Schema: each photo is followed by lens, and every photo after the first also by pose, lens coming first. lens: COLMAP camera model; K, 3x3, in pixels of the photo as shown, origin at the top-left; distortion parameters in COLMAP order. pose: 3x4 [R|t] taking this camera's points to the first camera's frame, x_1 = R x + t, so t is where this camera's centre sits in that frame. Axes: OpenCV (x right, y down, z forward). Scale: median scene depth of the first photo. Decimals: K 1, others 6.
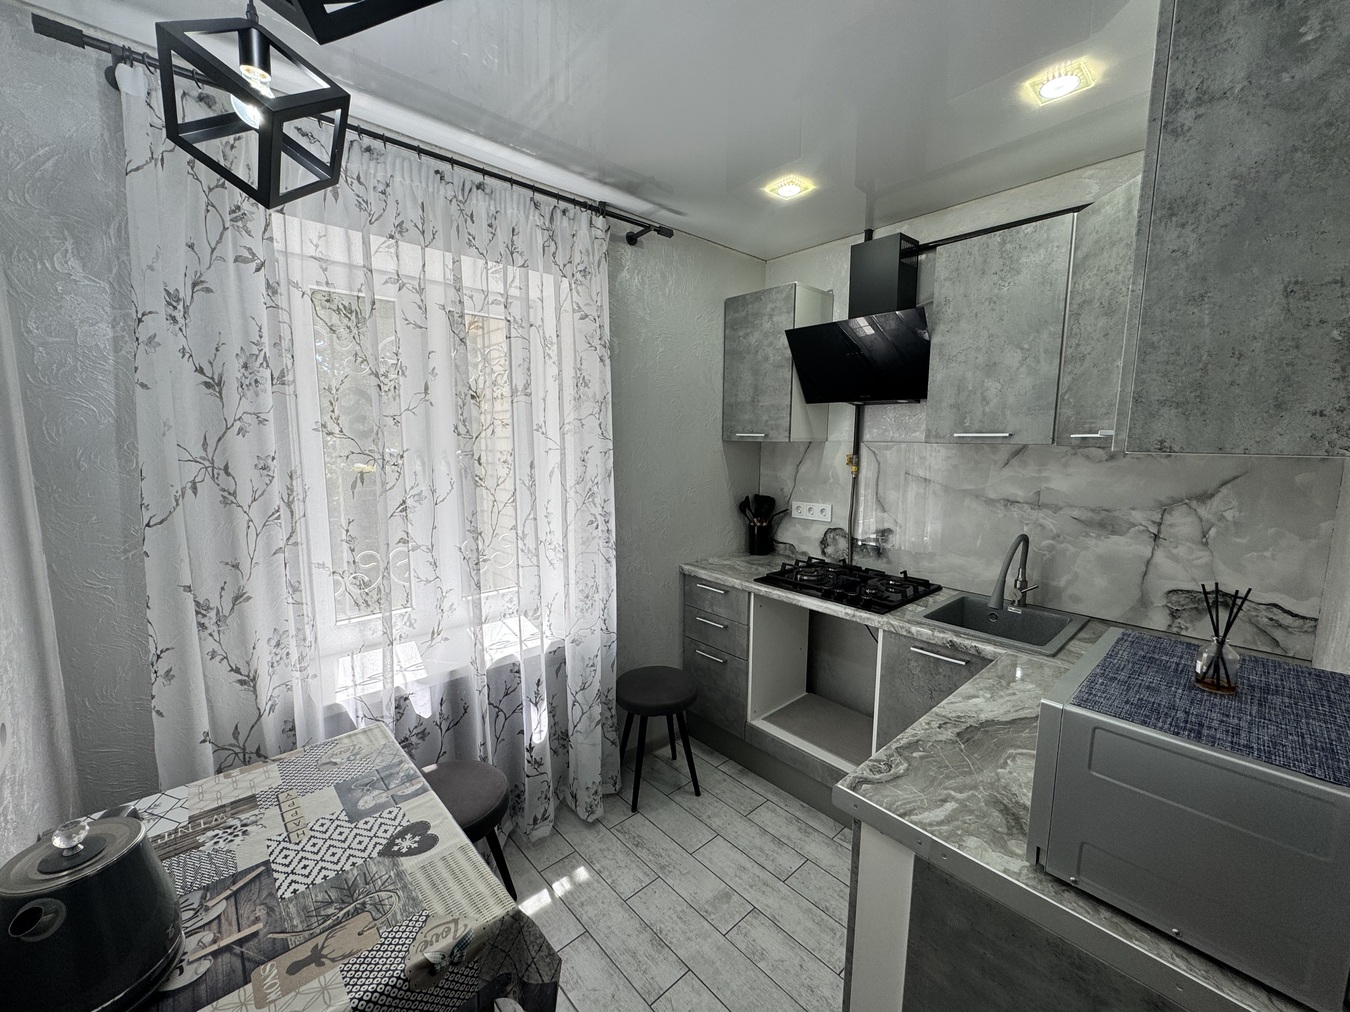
lens RADIAL K [[538.0, 0, 674.2], [0, 538.0, 506.4], [0, 0, 1]] dist [-0.003834, 0.000792]
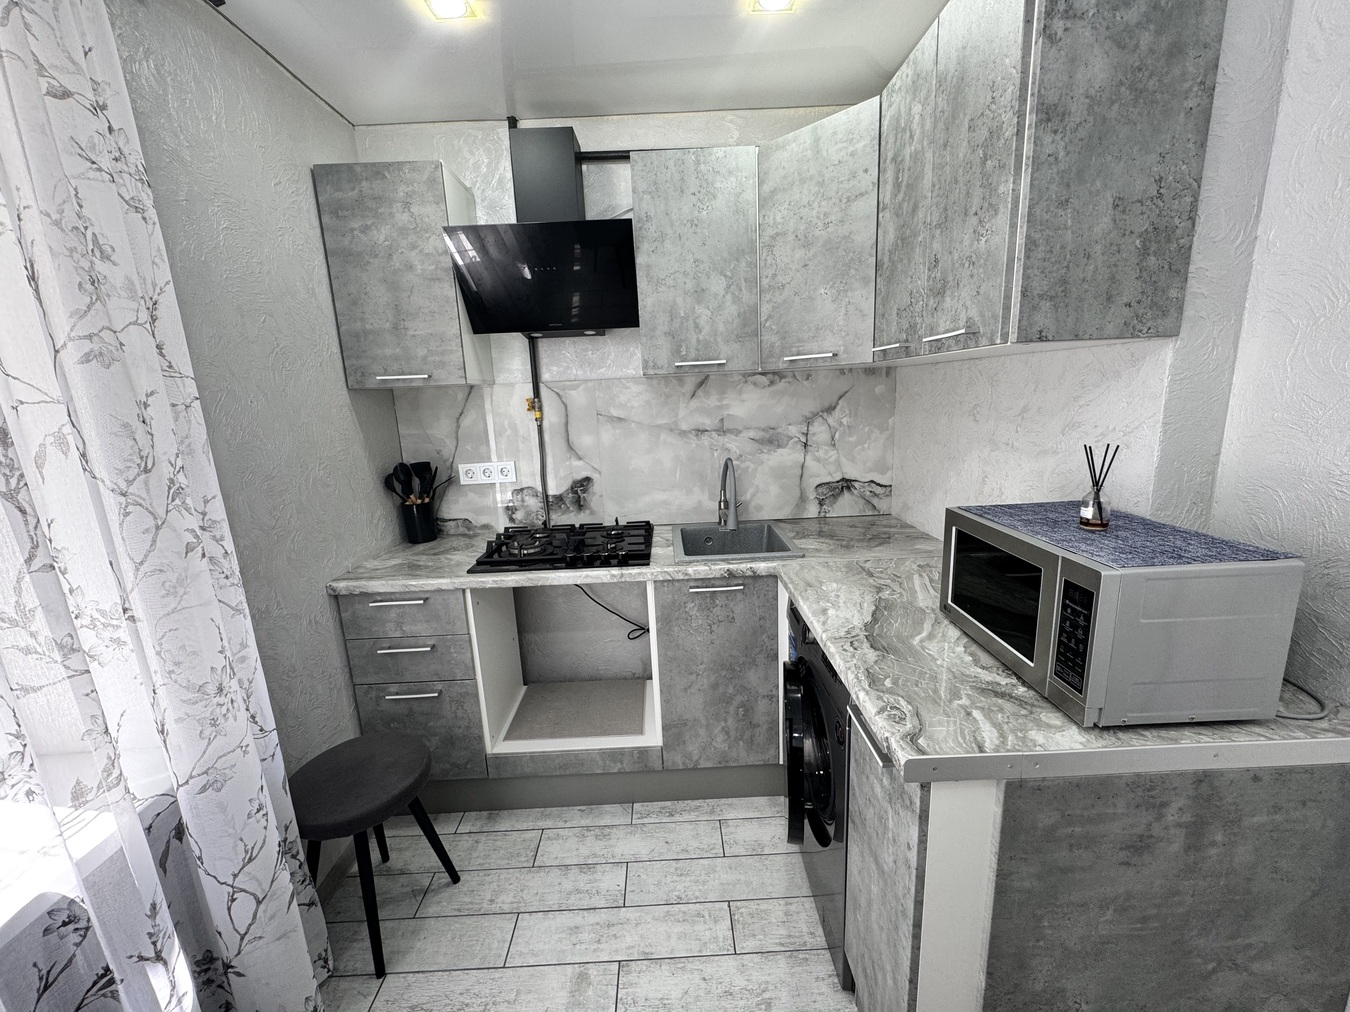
lens RADIAL K [[538.0, 0, 673.6], [0, 538.0, 506.1], [0, 0, 1]] dist [-0.003834, 0.000792]
pose [[0.659008, -0.190321, 0.727658, -0.232696], [0.144543, 0.981469, 0.125800, -0.005441], [-0.738116, 0.022274, 0.674306, 0.364004]]
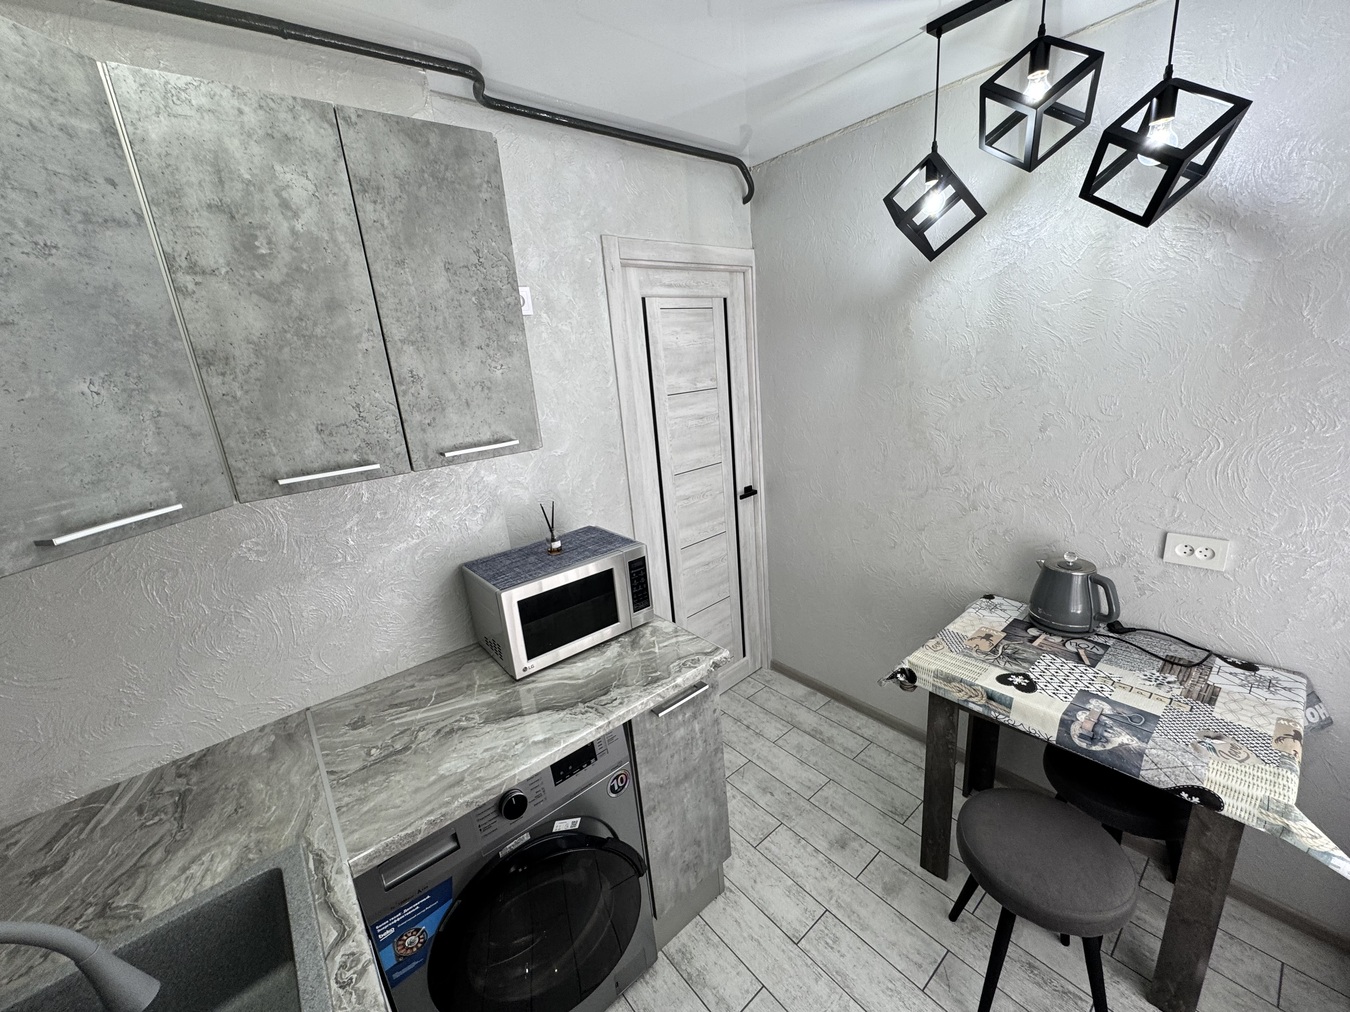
lens RADIAL K [[538.0, 0, 674.2], [0, 538.0, 506.2], [0, 0, 1]] dist [-0.003834, 0.000792]
pose [[-0.995910, 0.060310, 0.067273, 0.167183], [0.081840, 0.917634, 0.388908, -0.245216], [-0.038277, 0.392823, -0.918817, 1.168168]]
